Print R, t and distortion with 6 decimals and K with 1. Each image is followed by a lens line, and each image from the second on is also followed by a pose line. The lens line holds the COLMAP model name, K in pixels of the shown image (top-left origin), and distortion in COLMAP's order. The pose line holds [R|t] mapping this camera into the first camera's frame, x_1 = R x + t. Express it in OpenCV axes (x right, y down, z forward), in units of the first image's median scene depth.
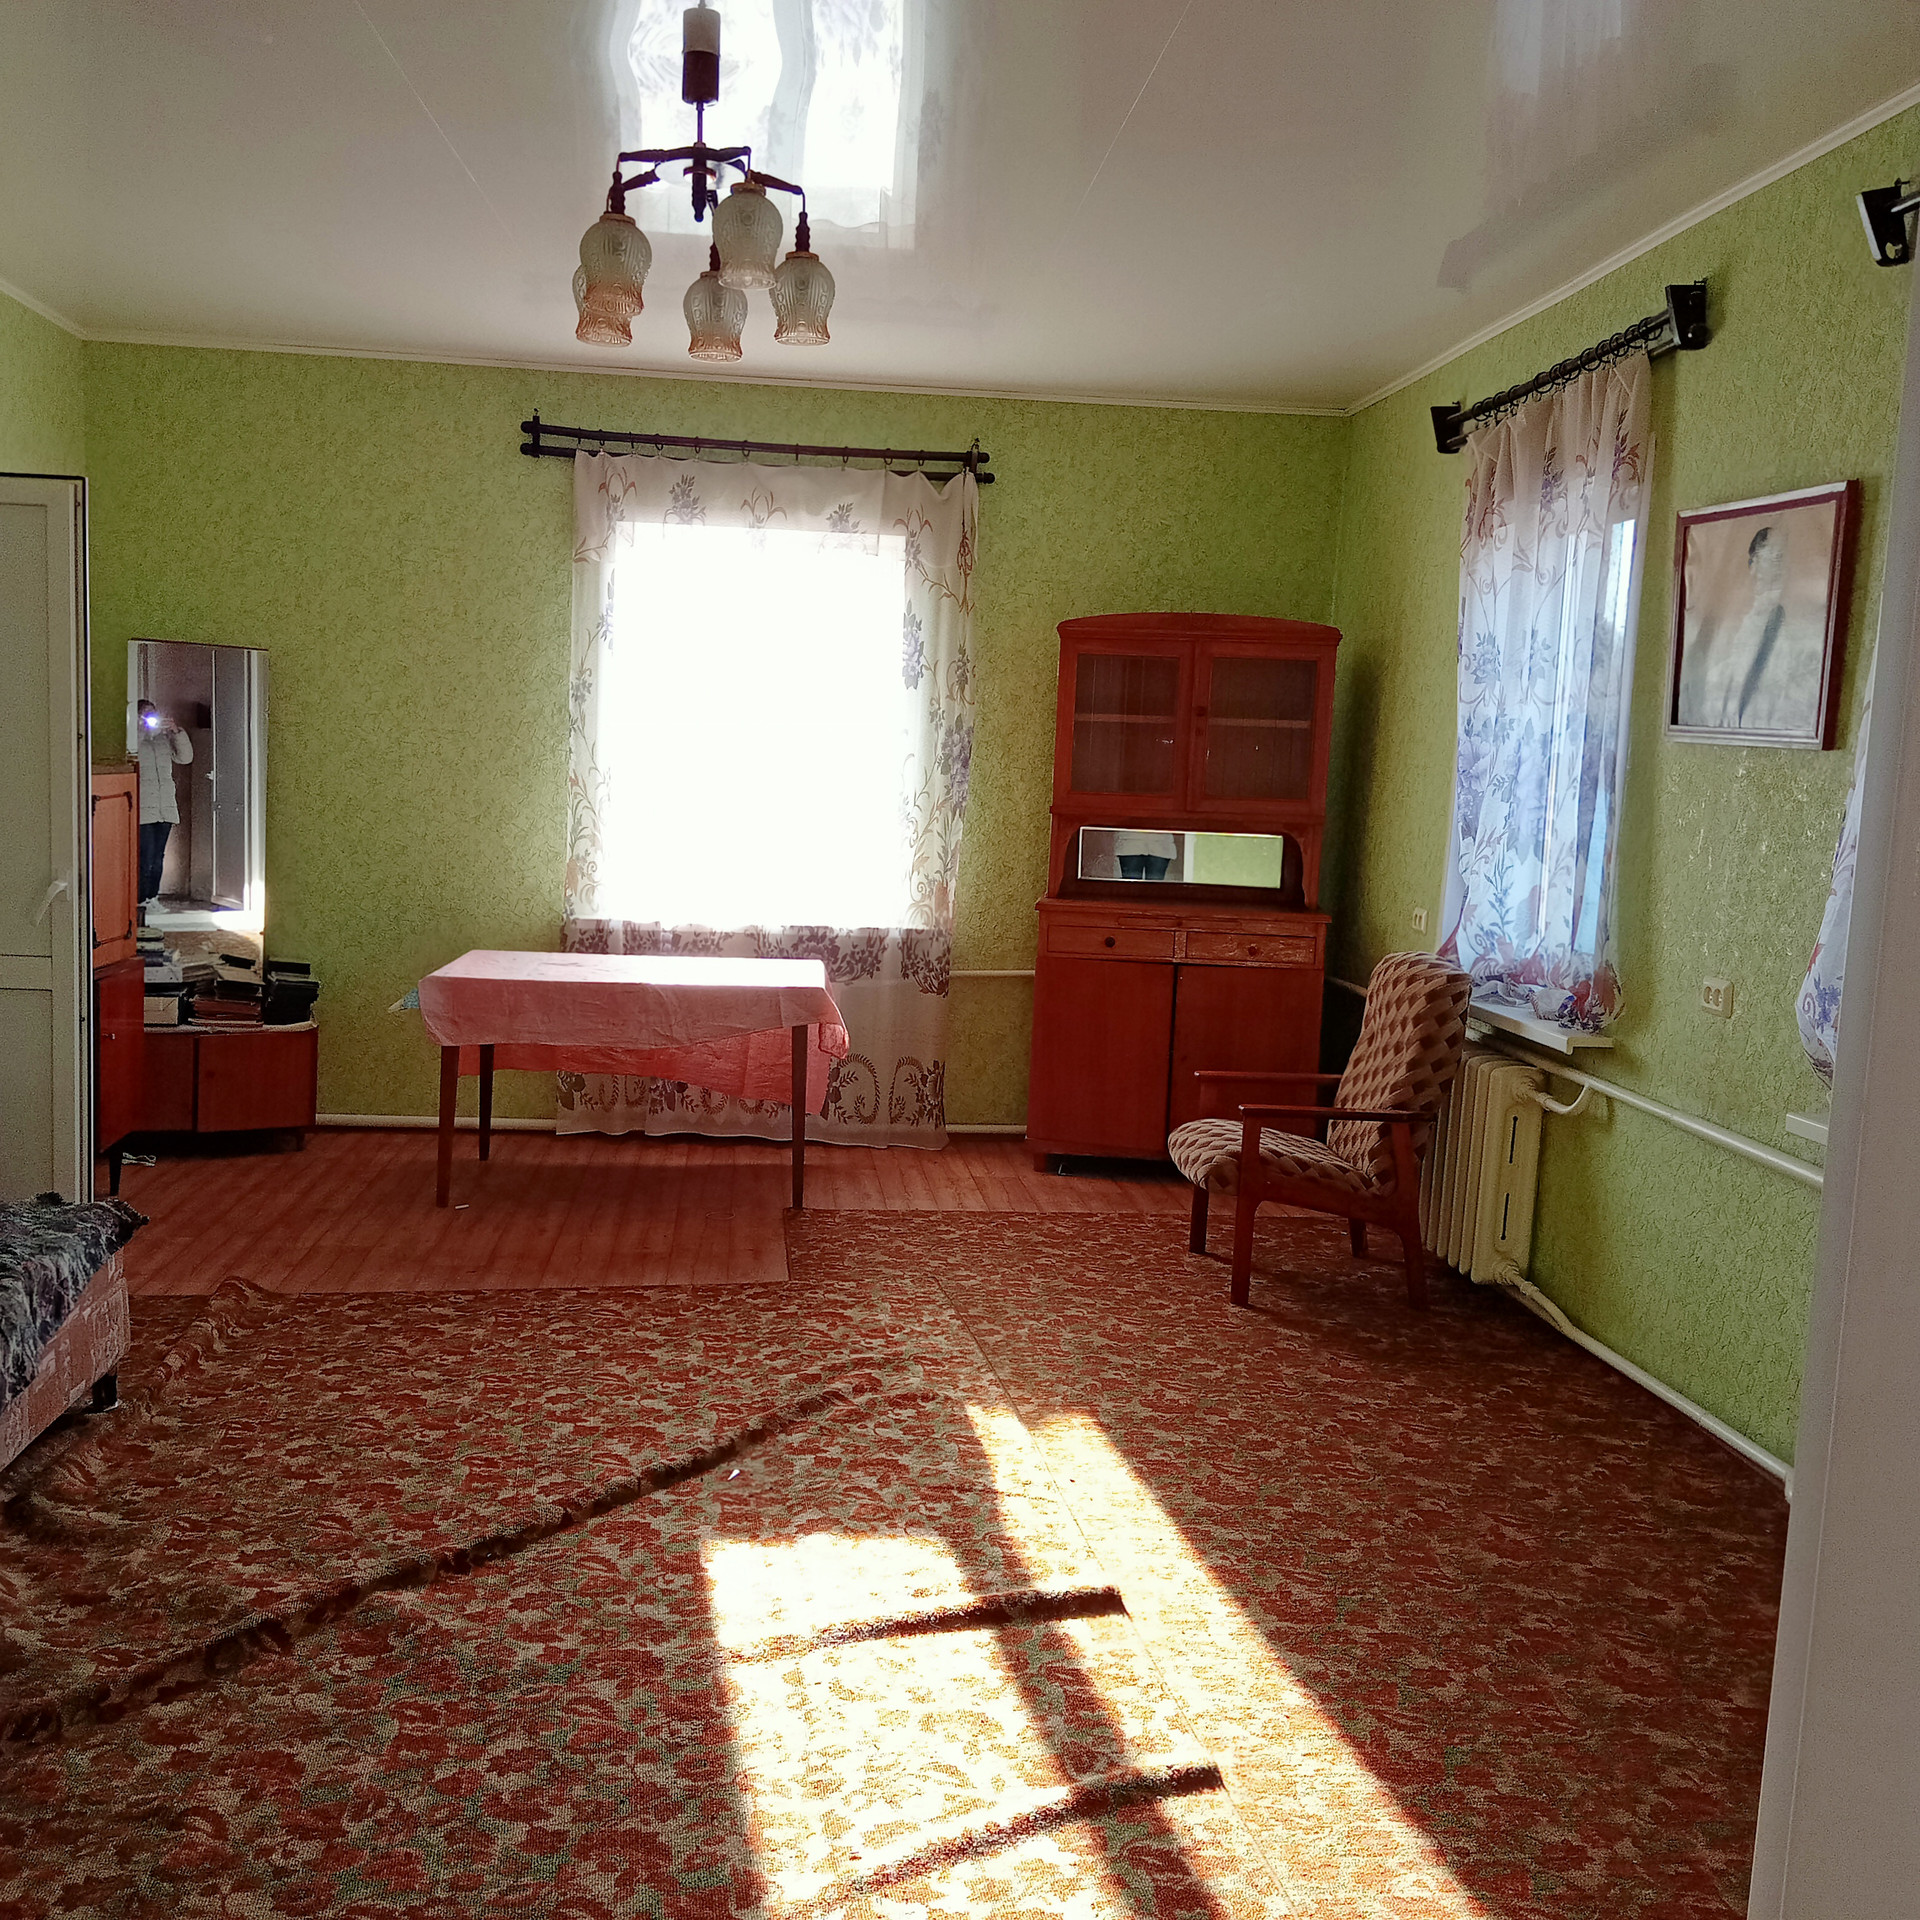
lens RADIAL K [[1881.7, 0, 960.0], [0, 1881.7, 960.0], [0, 0, 1]] dist [0.037991, -0.036669]
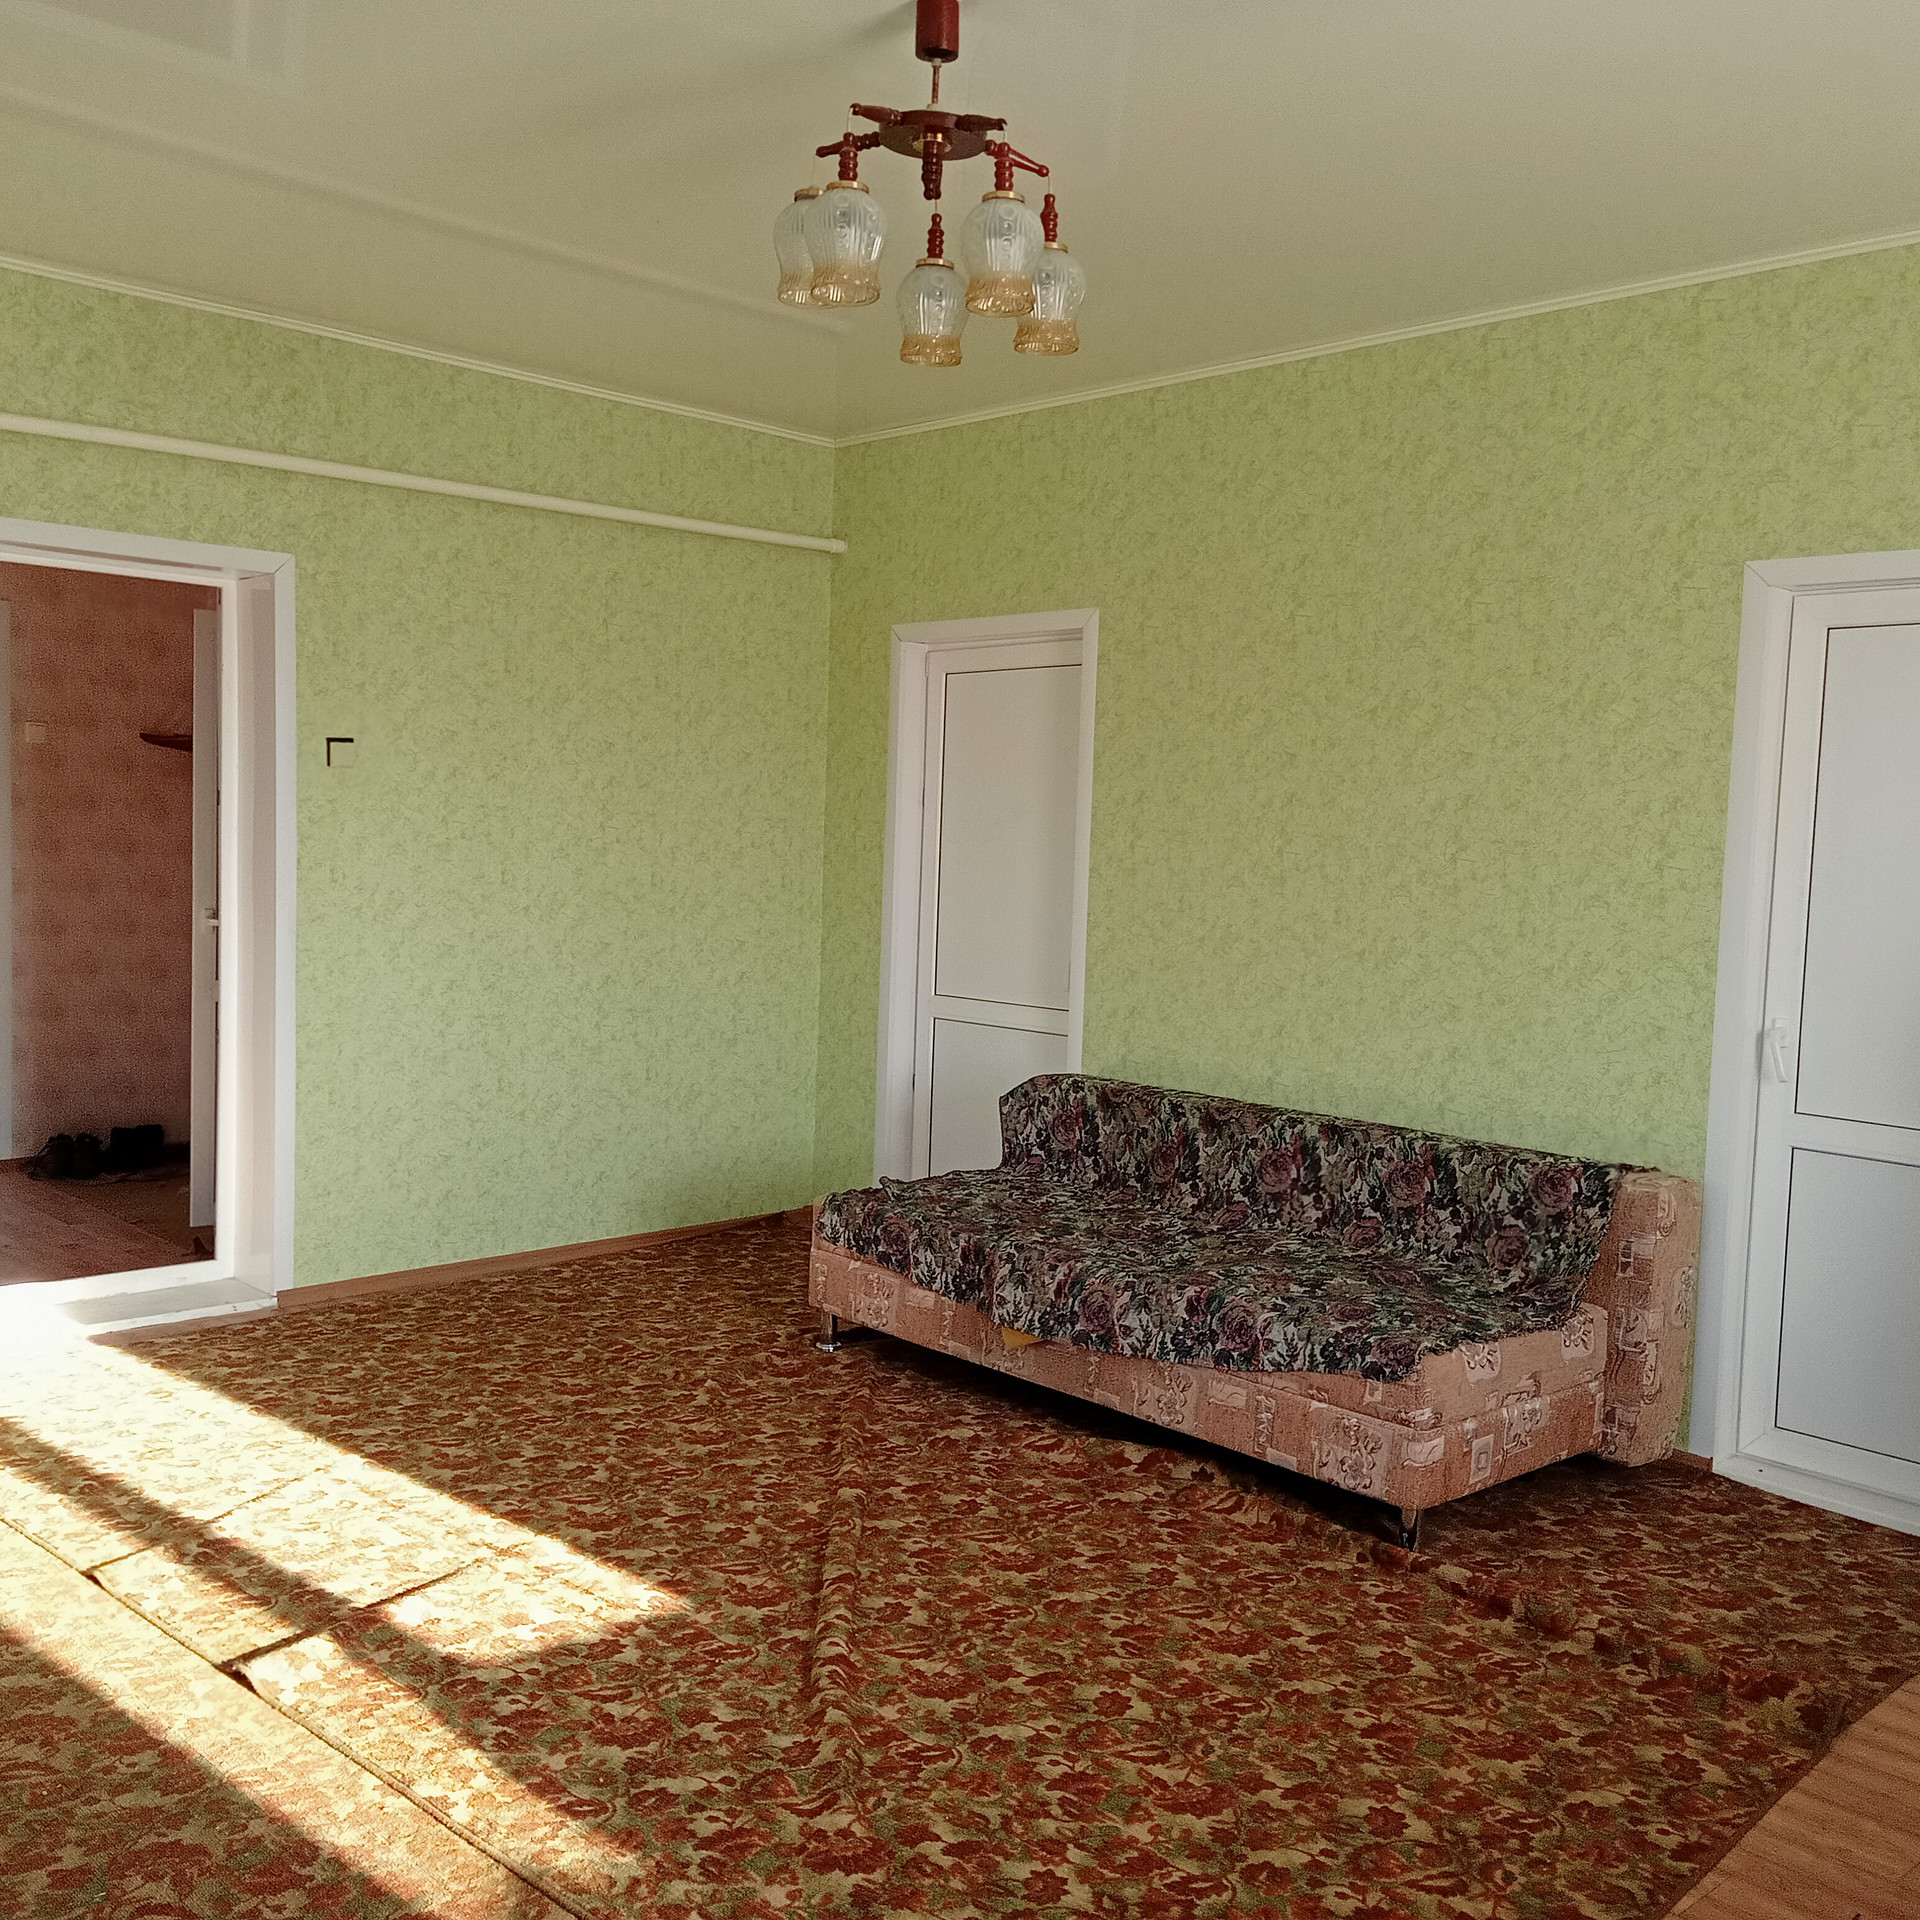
lens RADIAL K [[1881.7, 0, 960.0], [0, 1881.7, 960.0], [0, 0, 1]] dist [0.037991, -0.036669]
pose [[-0.785293, -0.021034, -0.618766, 0.357266], [-0.136648, 0.980665, 0.140088, -0.178873], [0.603856, 0.194563, -0.772984, 1.700380]]
